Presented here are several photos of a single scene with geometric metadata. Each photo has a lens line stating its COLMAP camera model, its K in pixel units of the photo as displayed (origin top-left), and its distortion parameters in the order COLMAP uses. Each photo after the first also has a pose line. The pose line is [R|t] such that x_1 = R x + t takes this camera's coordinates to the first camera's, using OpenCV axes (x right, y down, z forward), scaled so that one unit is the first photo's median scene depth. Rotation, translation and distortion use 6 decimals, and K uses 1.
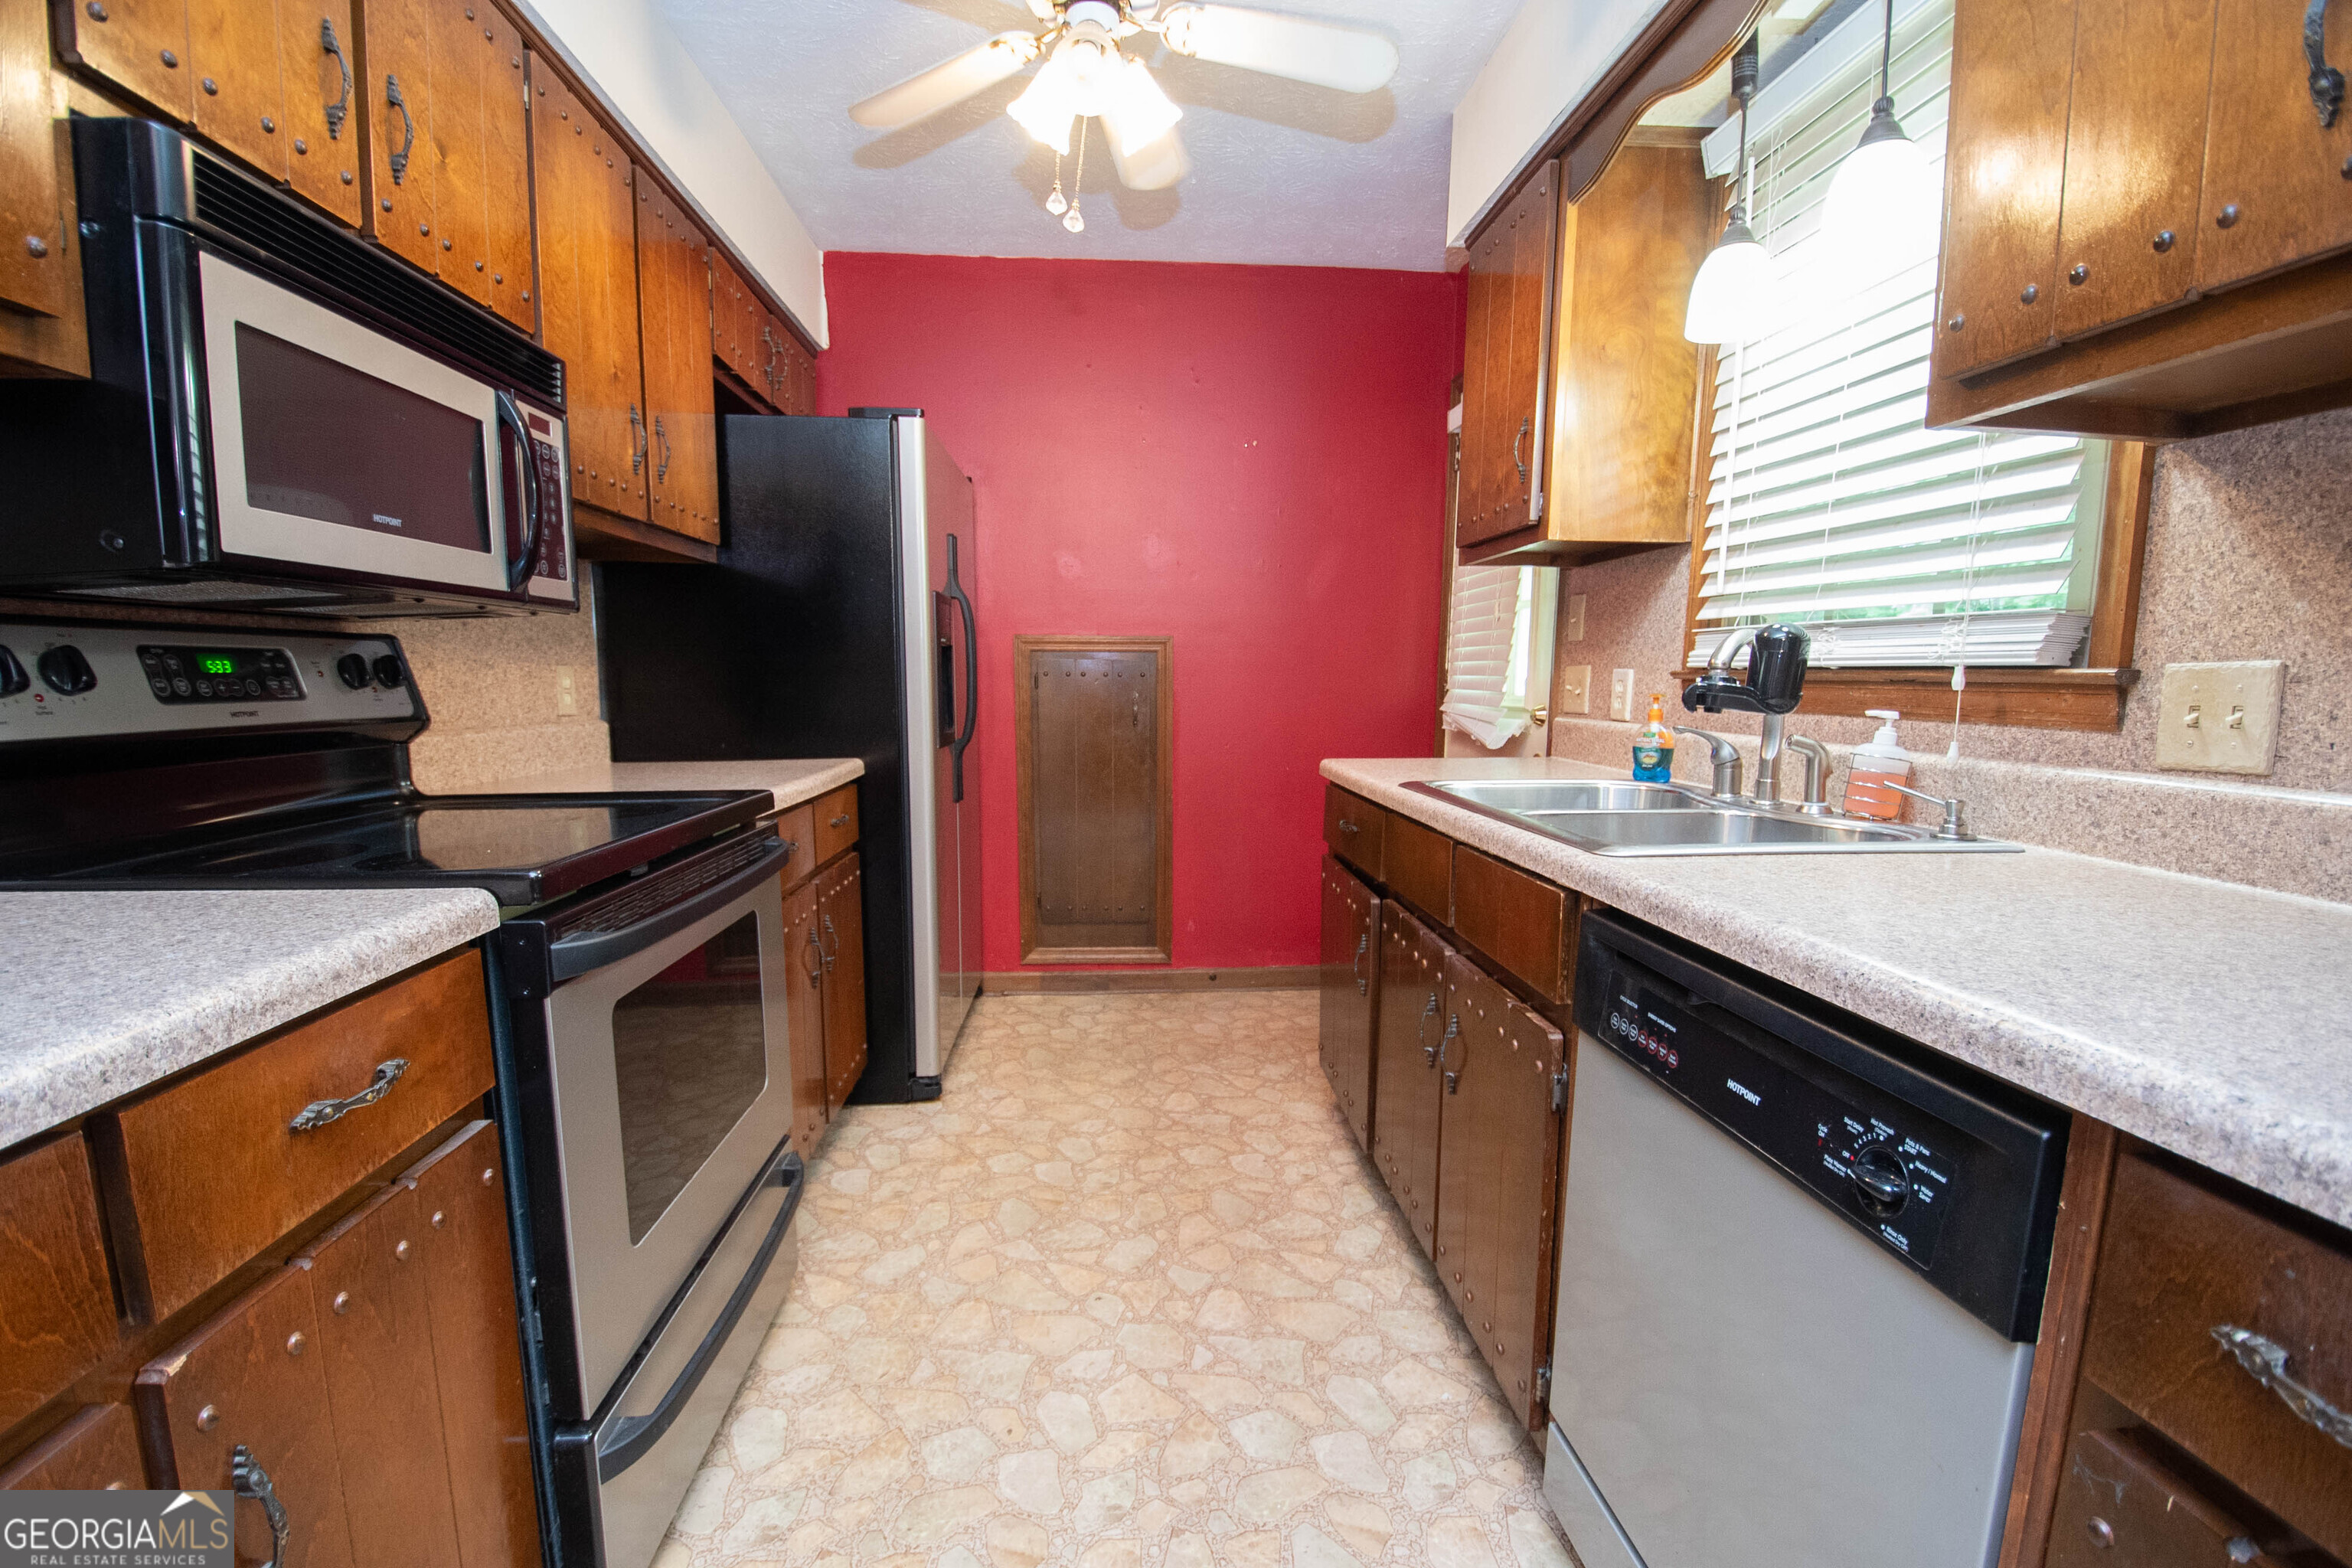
lens RADIAL K [[1036.3, 0, 1176.4], [0, 1036.3, 809.3], [0, 0, 1]] dist [0.010865, -0.021566]
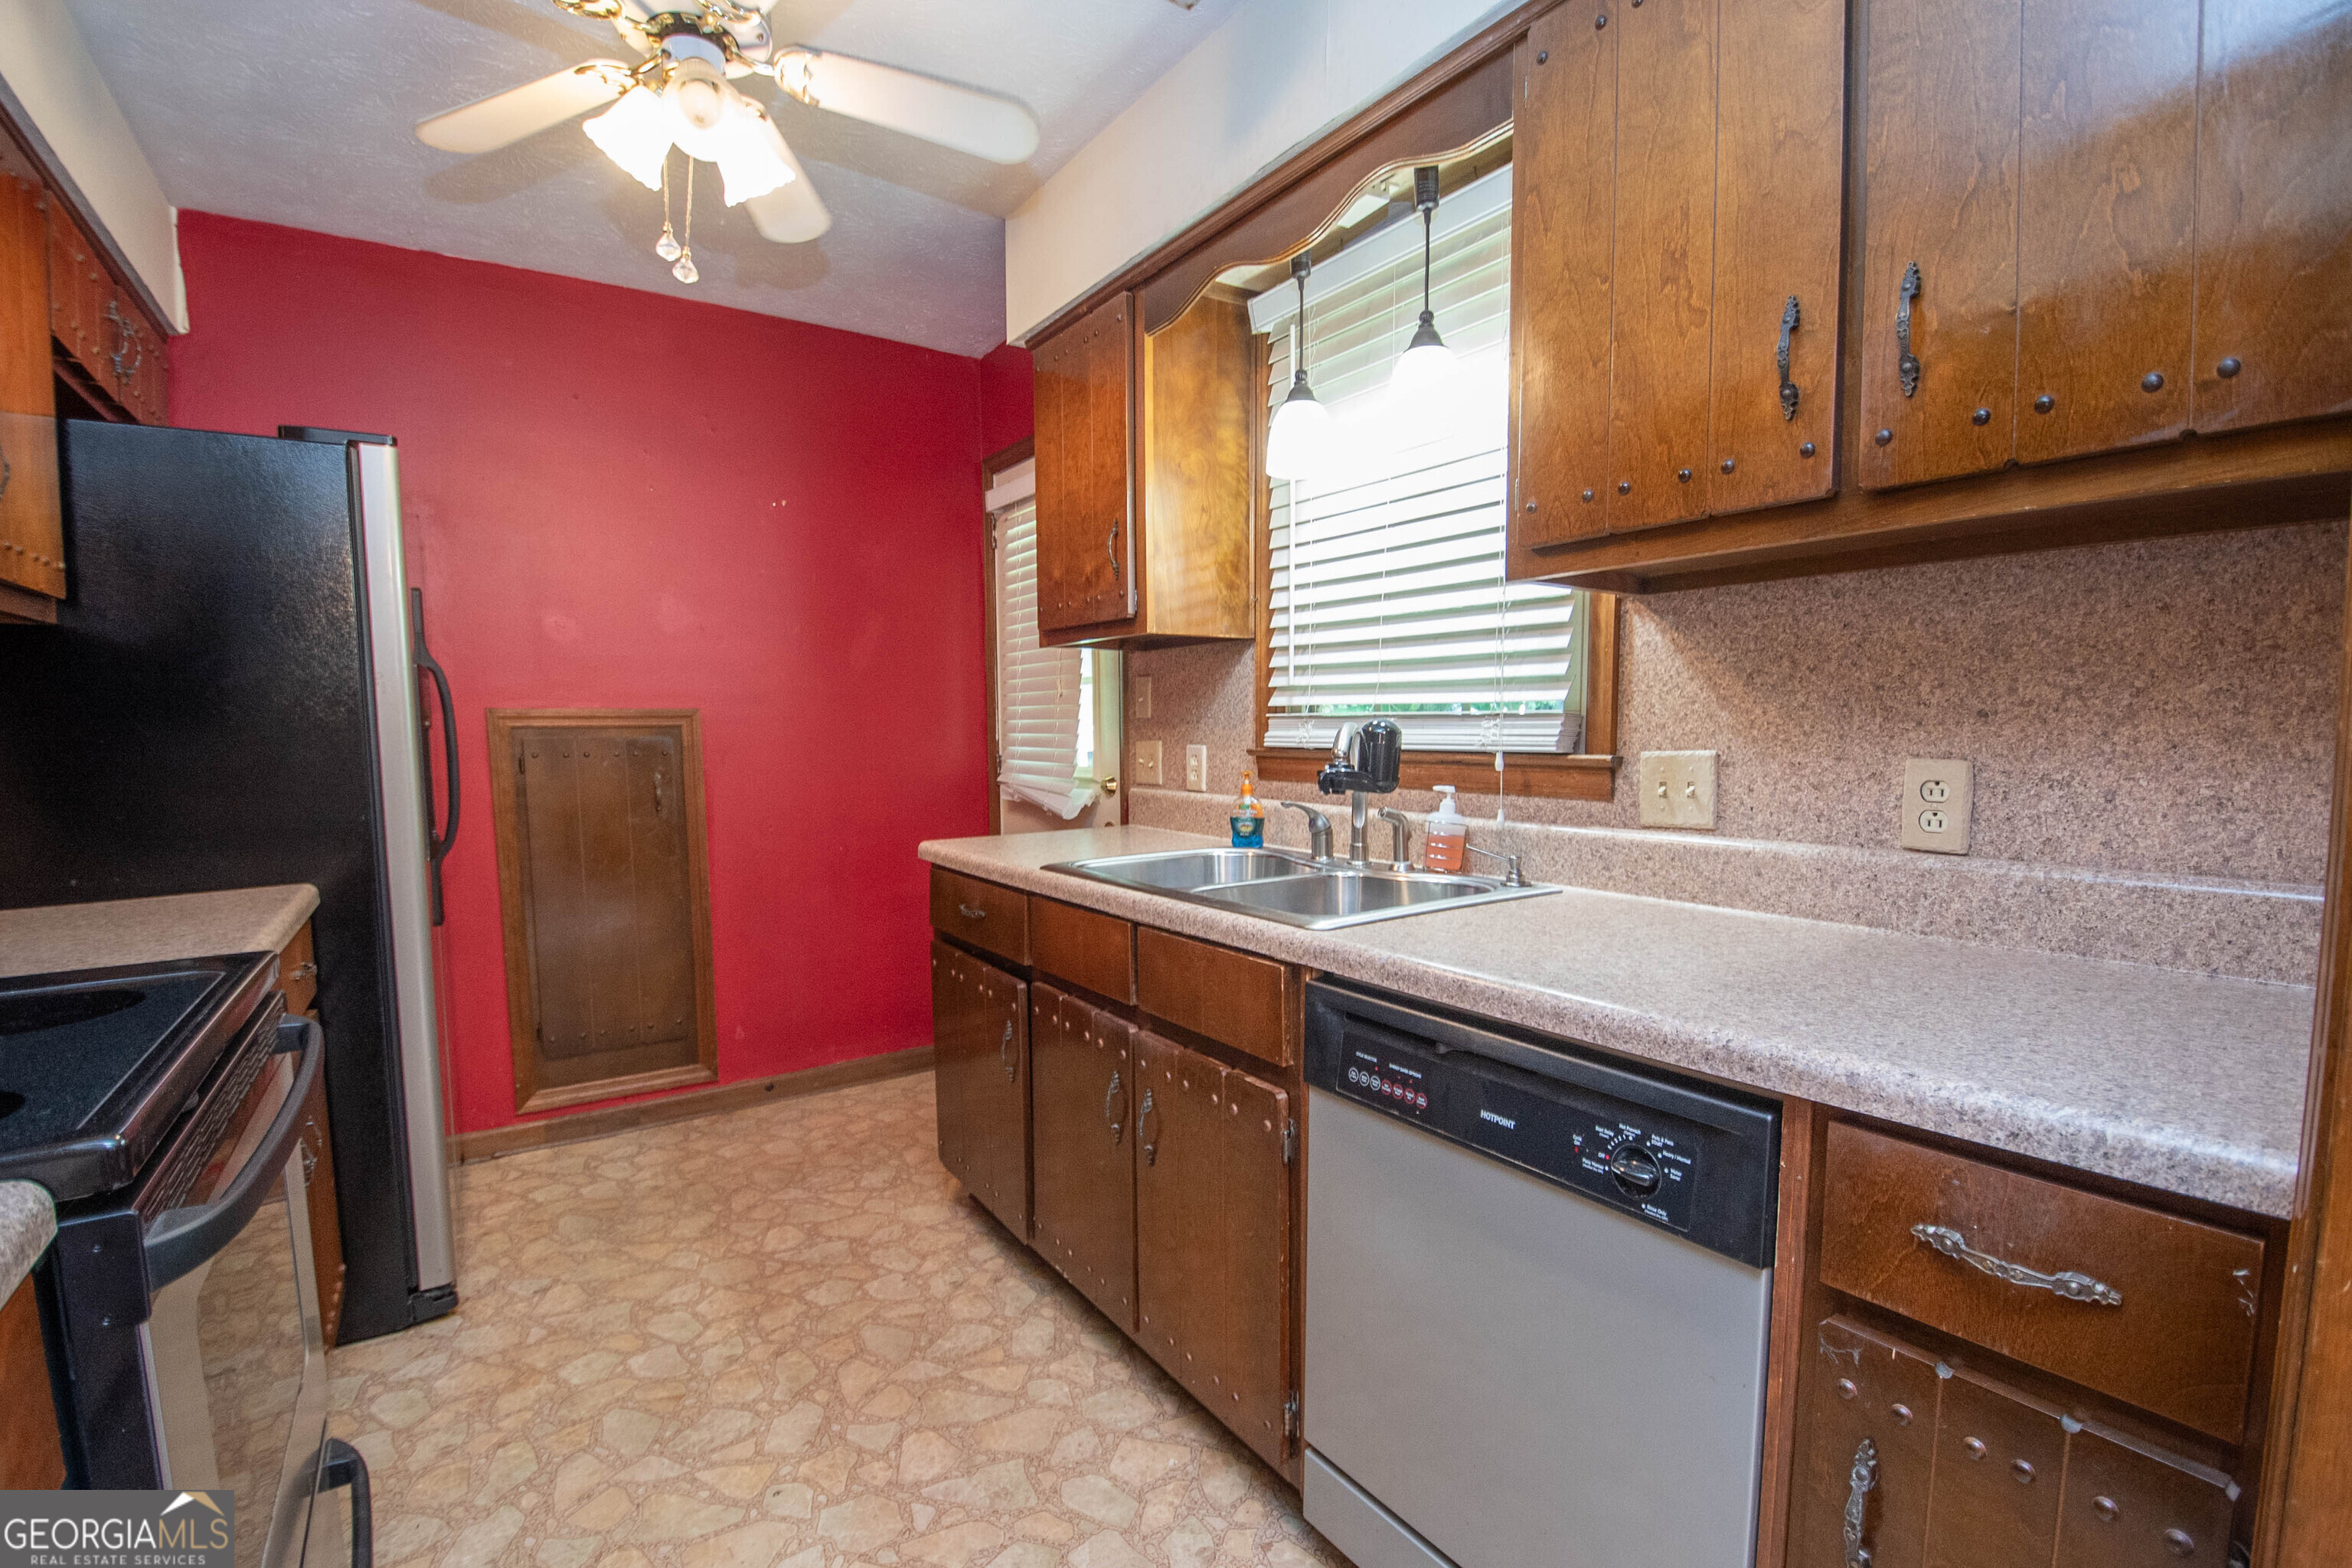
lens RADIAL K [[1057.0, 0, 1173.3], [0, 1057.0, 806.7], [0, 0, 1]] dist [0.018355, -0.028486]
pose [[0.866162, -0.053578, 0.496882, -0.234983], [0.078983, 0.996417, -0.030242, -0.053986], [-0.493482, 0.065440, 0.867291, 0.042805]]
